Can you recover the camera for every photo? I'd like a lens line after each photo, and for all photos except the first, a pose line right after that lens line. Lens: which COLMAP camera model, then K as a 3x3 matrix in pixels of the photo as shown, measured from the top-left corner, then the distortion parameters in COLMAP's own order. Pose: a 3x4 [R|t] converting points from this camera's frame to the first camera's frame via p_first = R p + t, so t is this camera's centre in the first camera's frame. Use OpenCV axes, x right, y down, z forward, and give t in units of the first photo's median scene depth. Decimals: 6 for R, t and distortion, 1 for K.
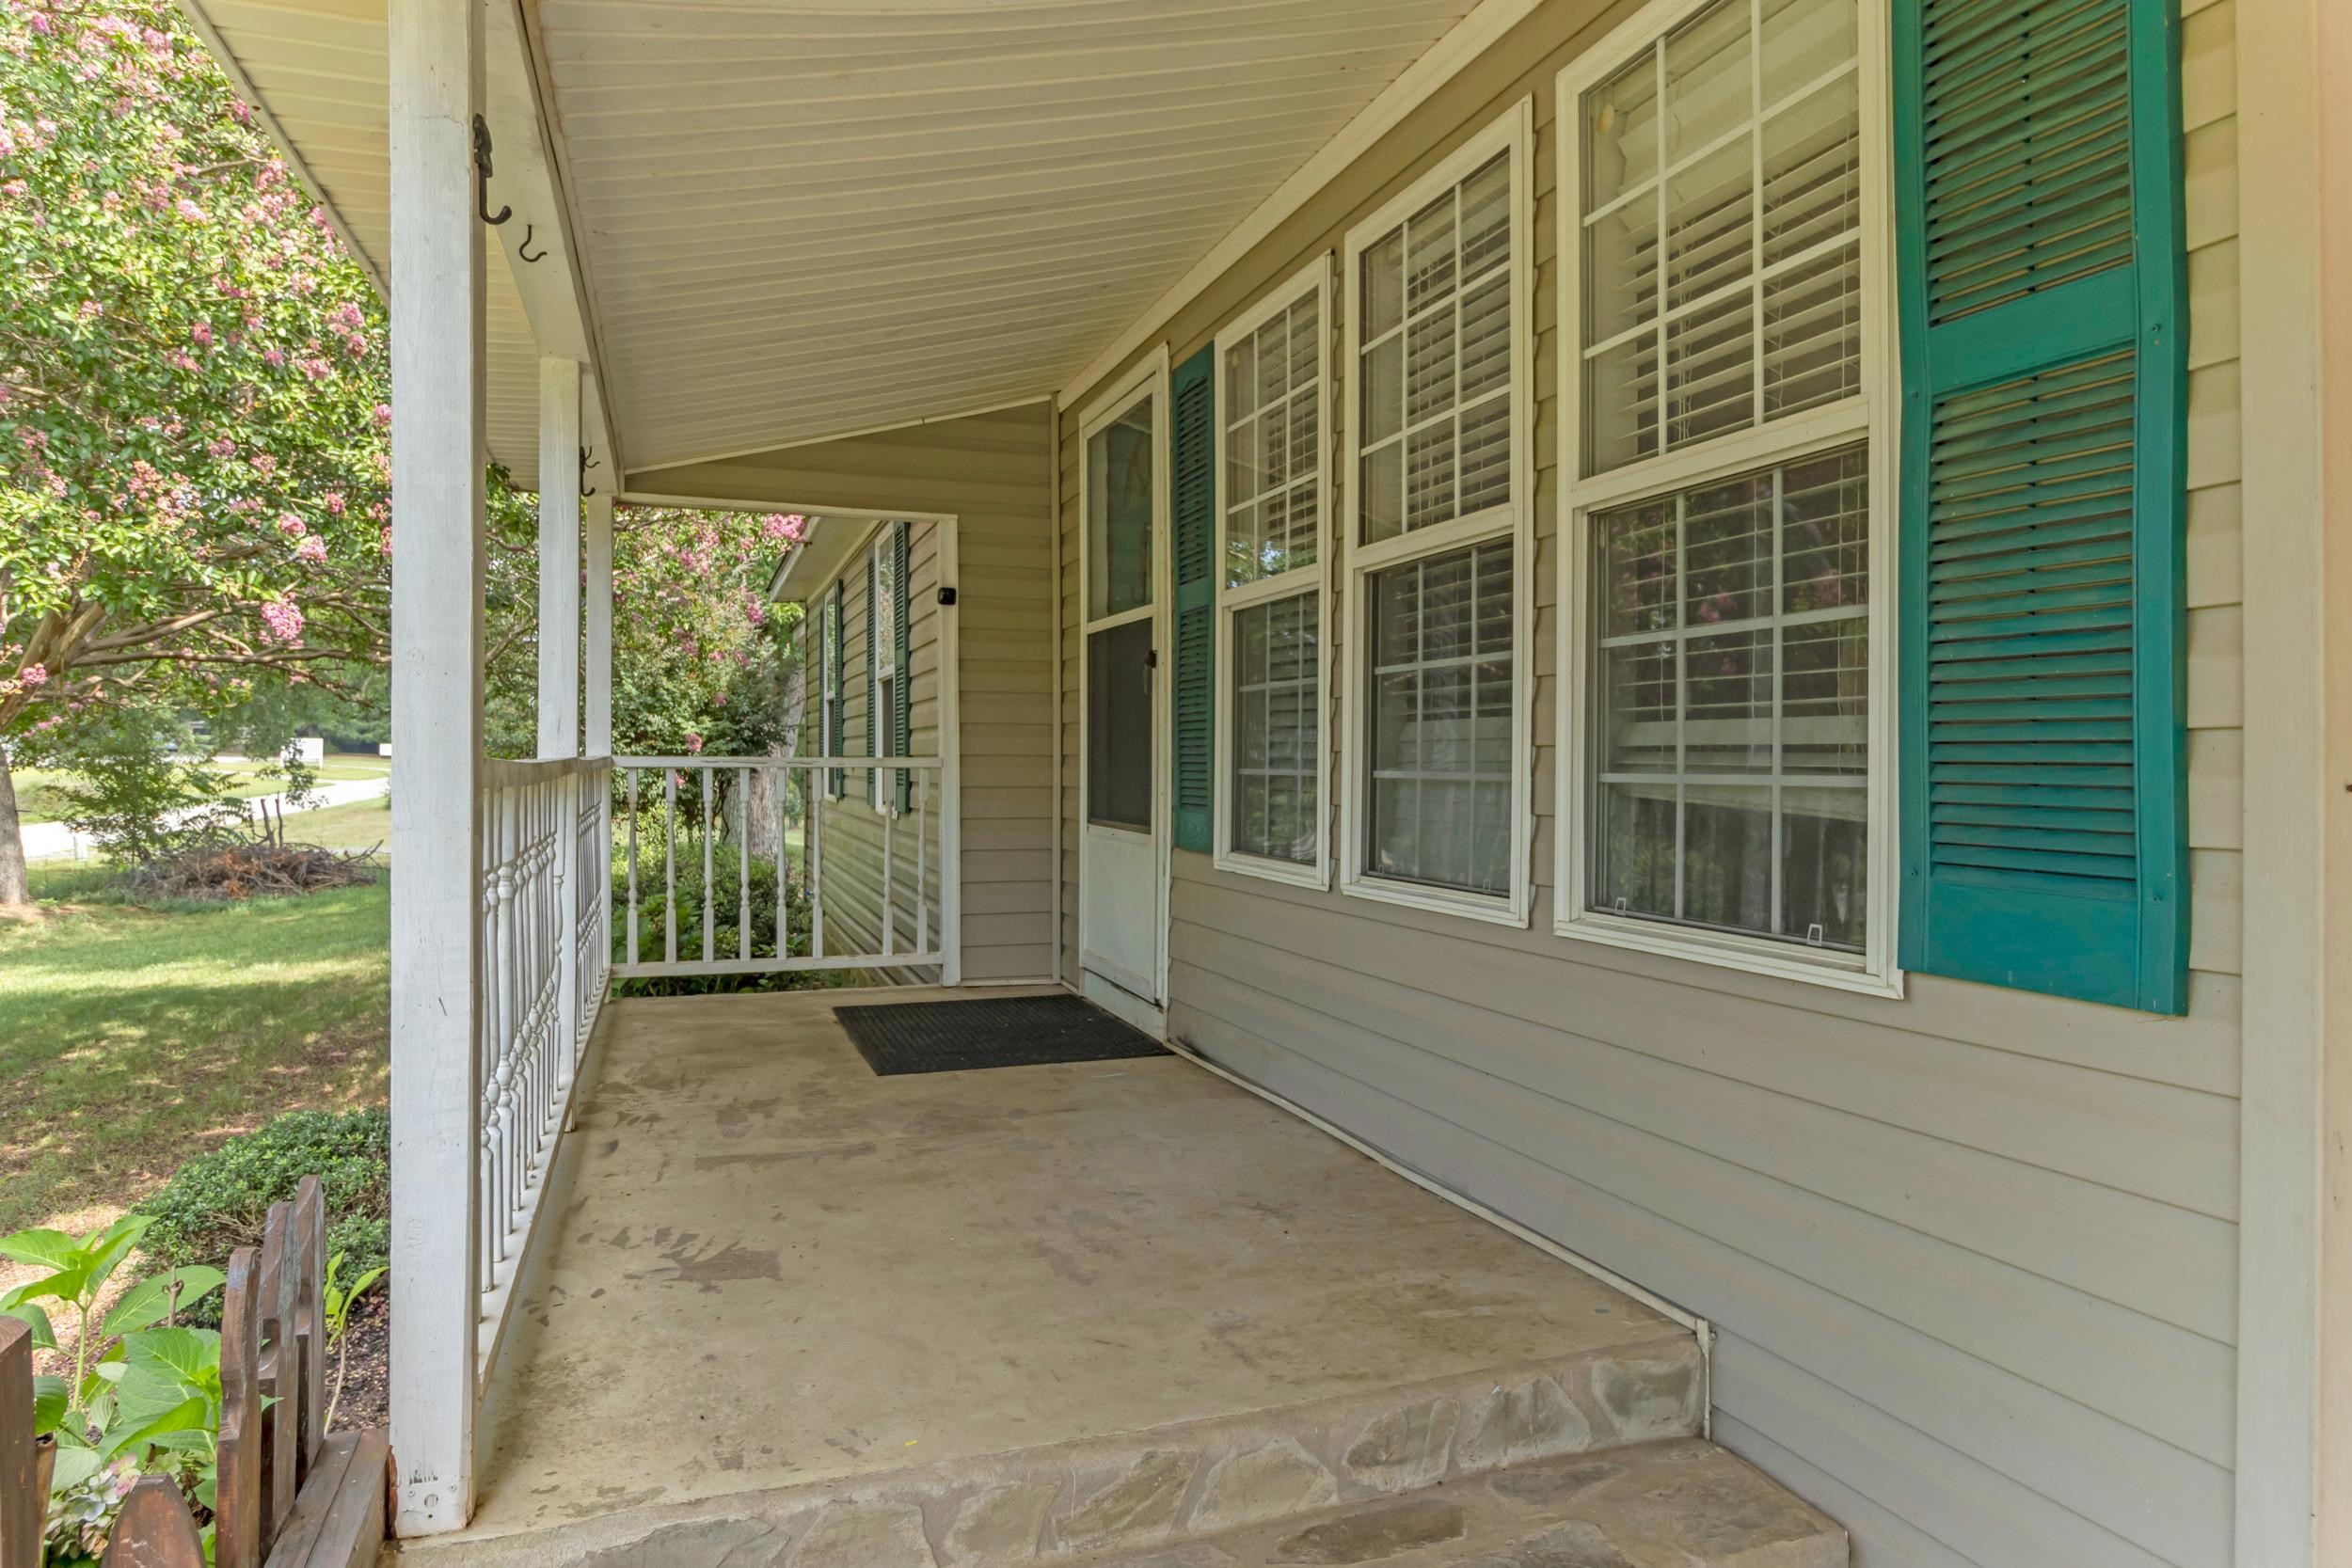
lens RADIAL K [[1478.6, 0, 1191.3], [0, 1478.6, 752.2], [0, 0, 1]] dist [-0.008559, -0.000510]
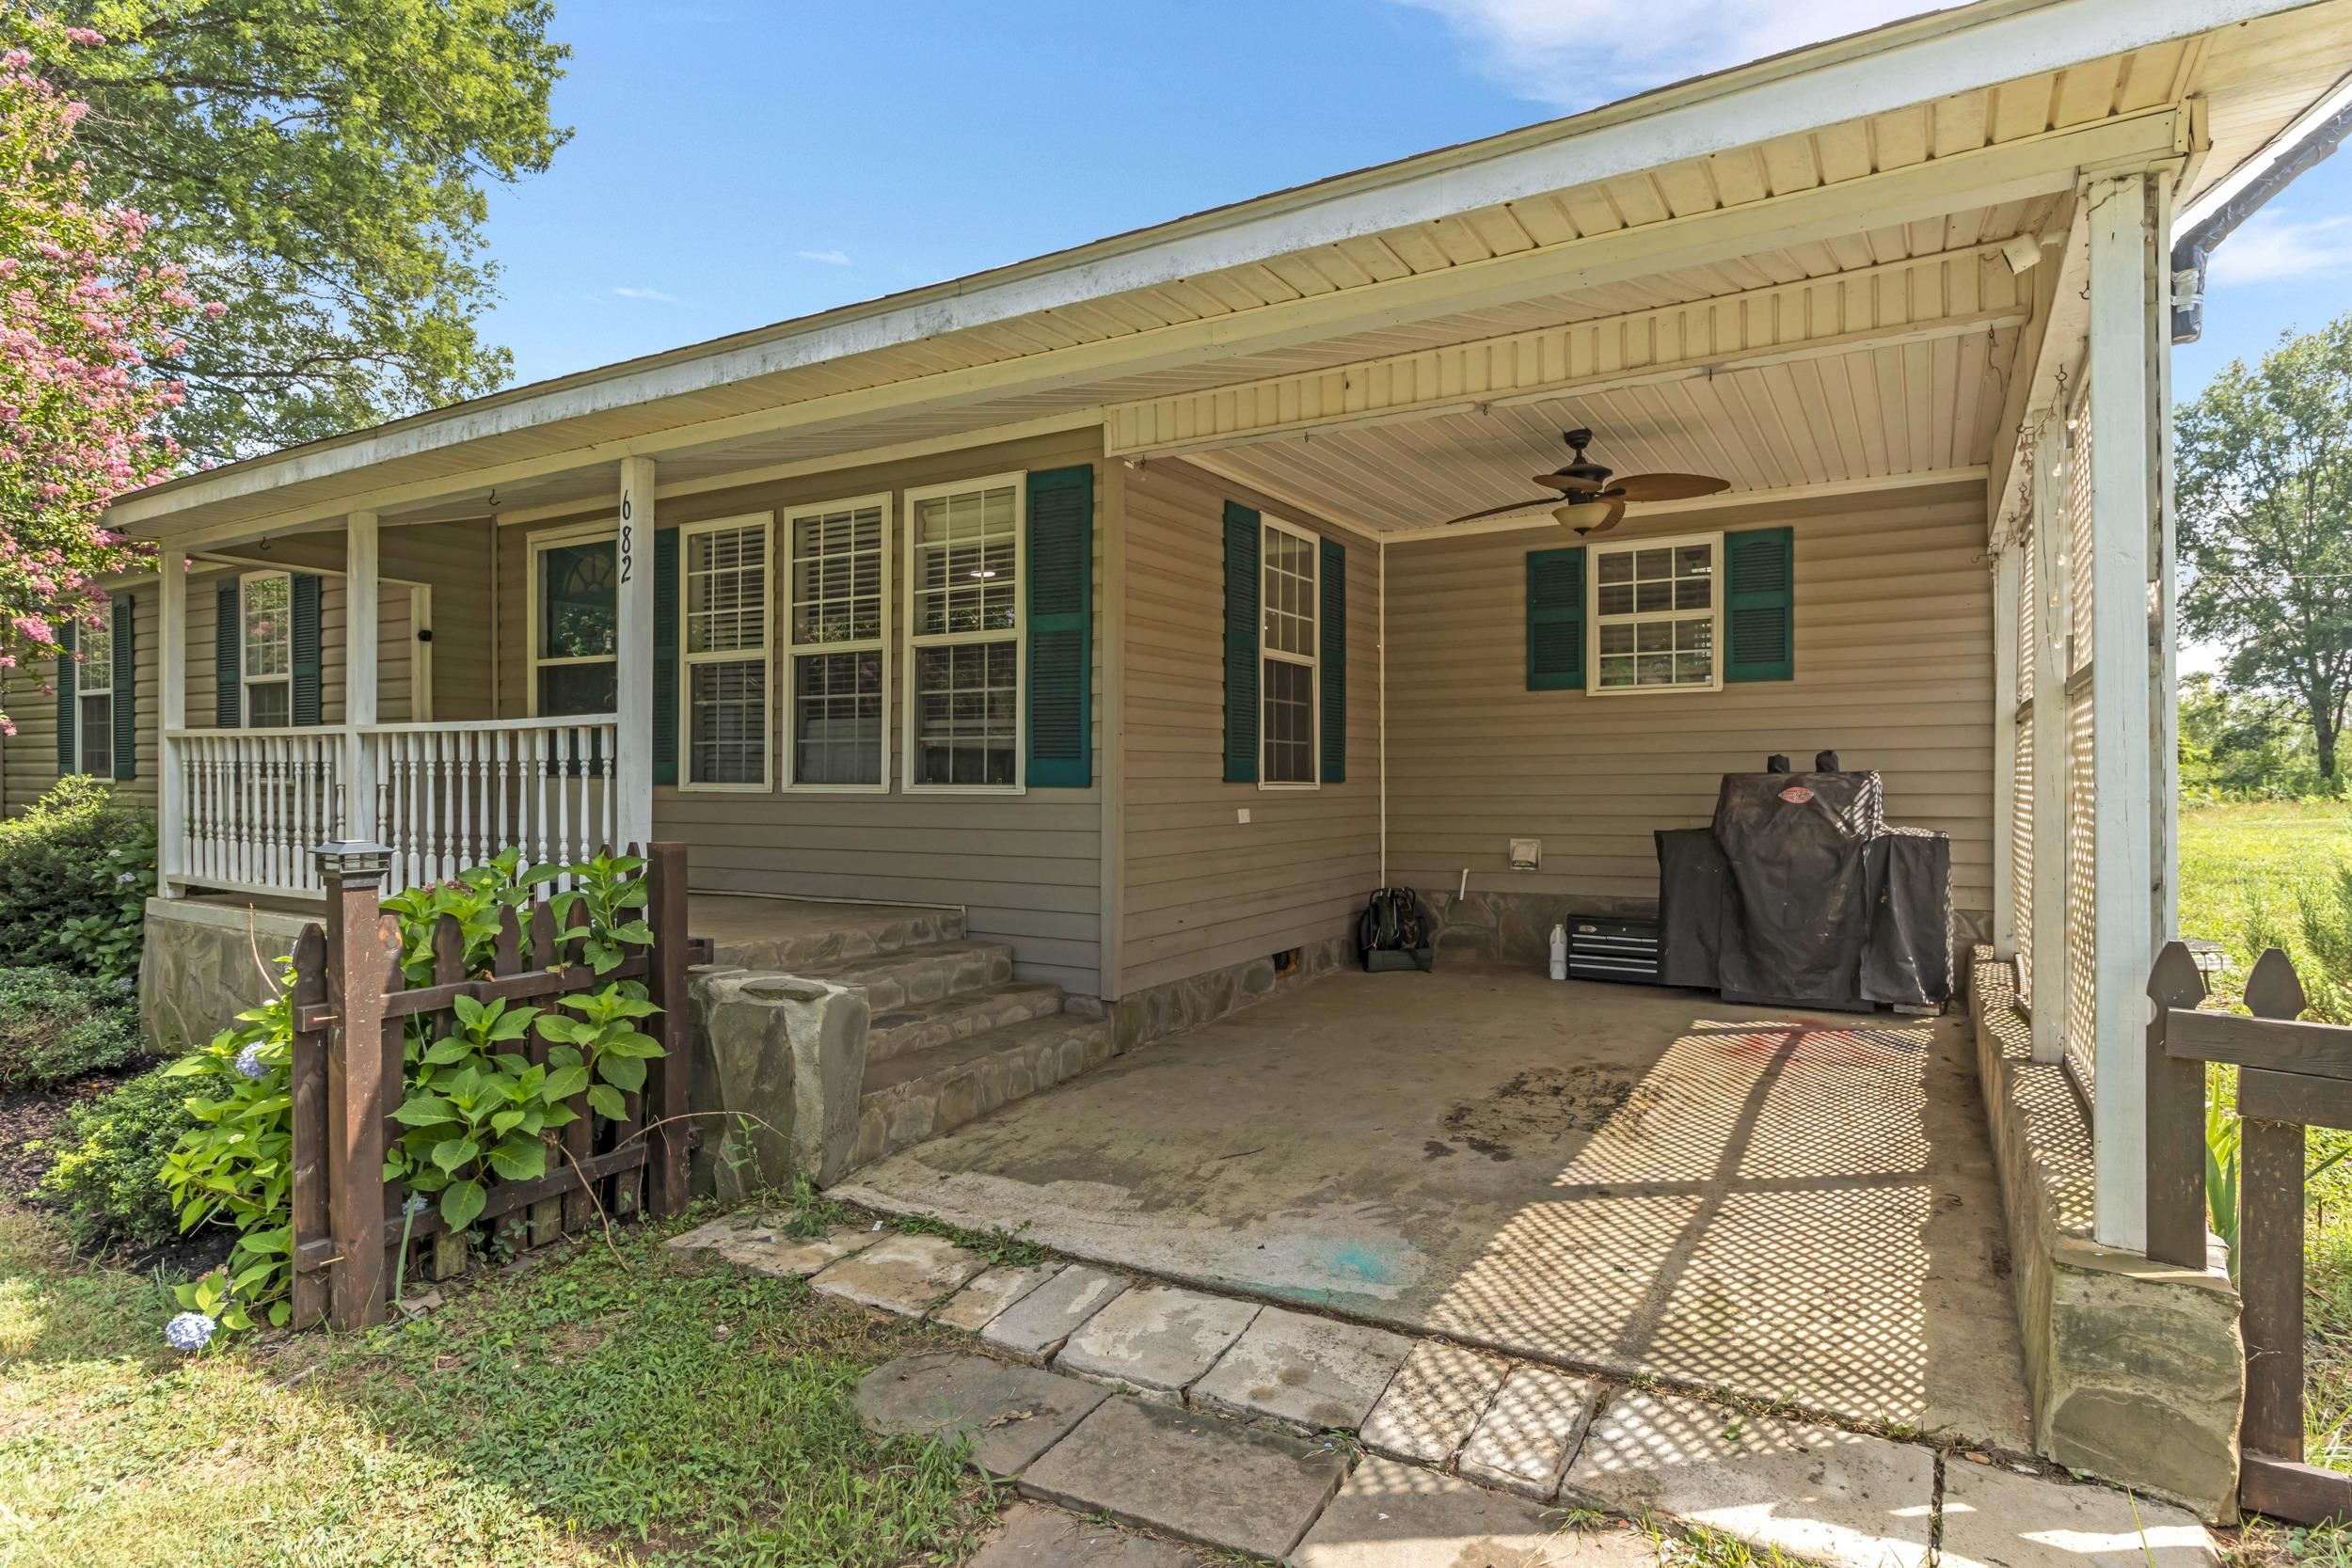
lens RADIAL K [[1244.5, 0, 1169.4], [0, 1244.5, 784.0], [0, 0, 1]] dist [0.004918, 0.001915]
pose [[0.772027, 0.002397, 0.635586, -0.862145], [-0.008044, 0.999950, 0.005999, 0.083499], [-0.635539, -0.009744, 0.772007, -1.153505]]
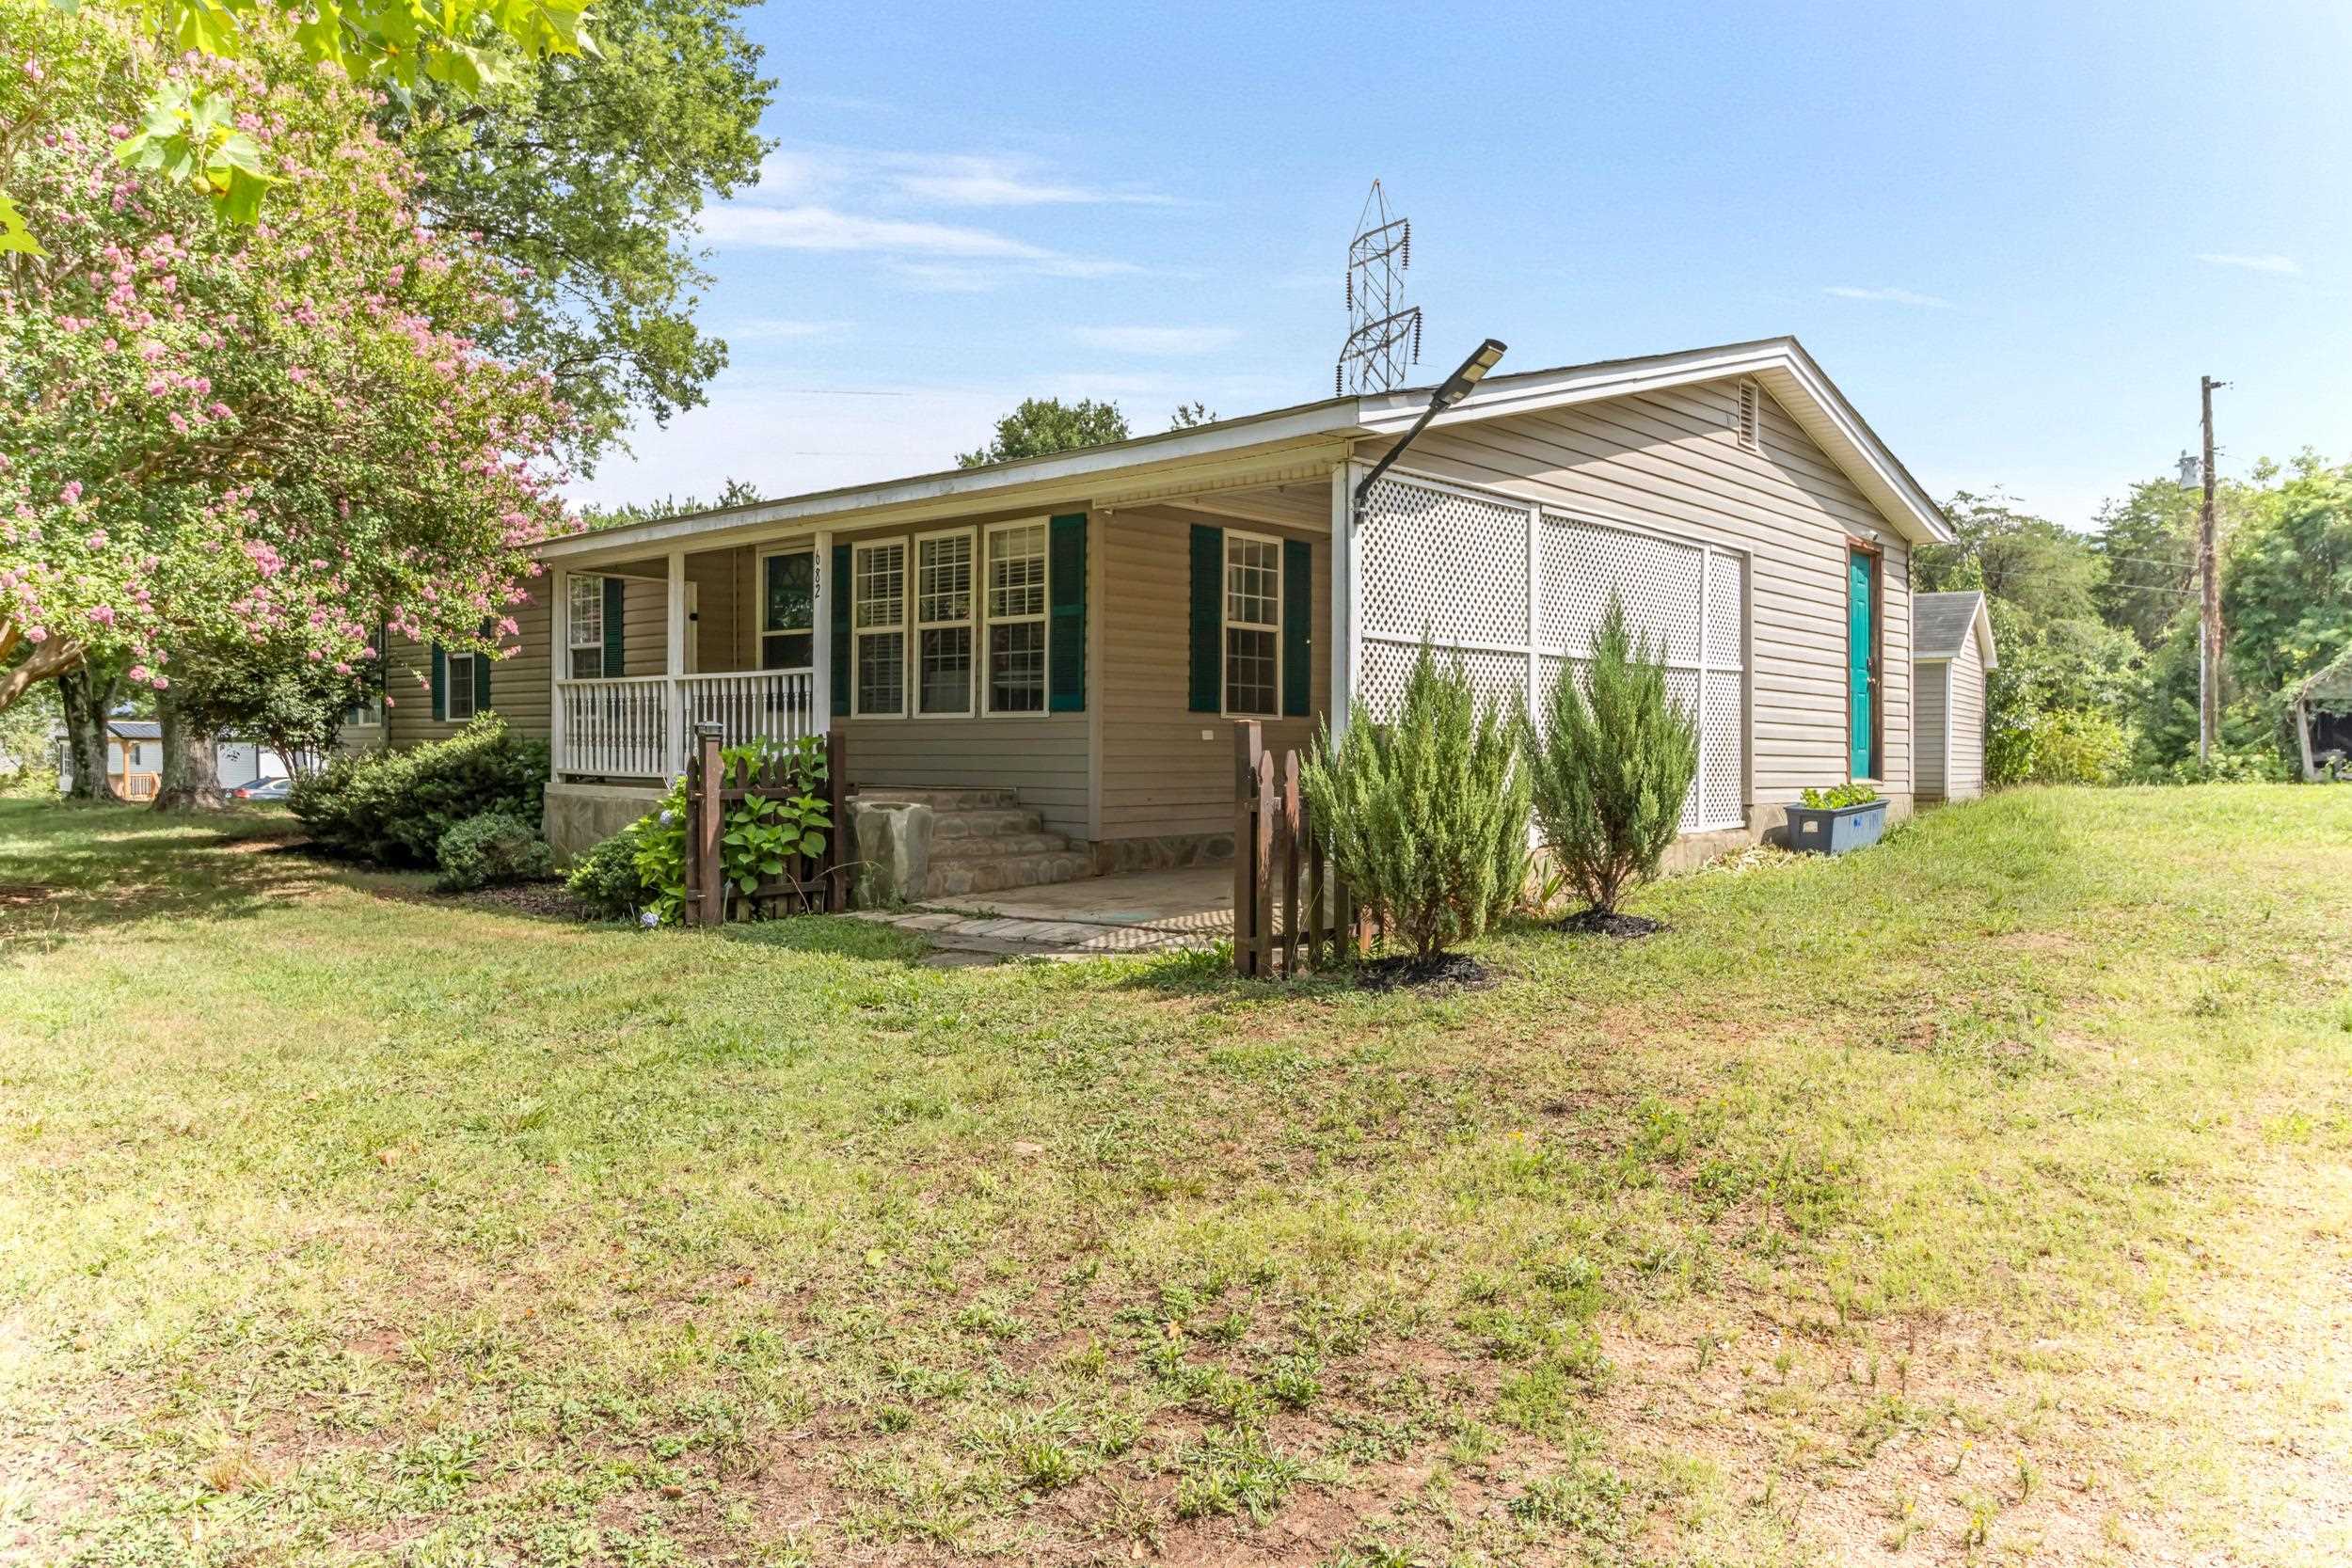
lens RADIAL K [[1594.4, 0, 1180.5], [0, 1594.4, 777.4], [0, 0, 1]] dist [-0.012152, -0.001639]
pose [[0.878919, -0.000093, 0.476971, -1.503406], [-0.011533, 0.999703, 0.021448, 0.188686], [-0.476832, -0.024352, 0.878657, -3.479909]]
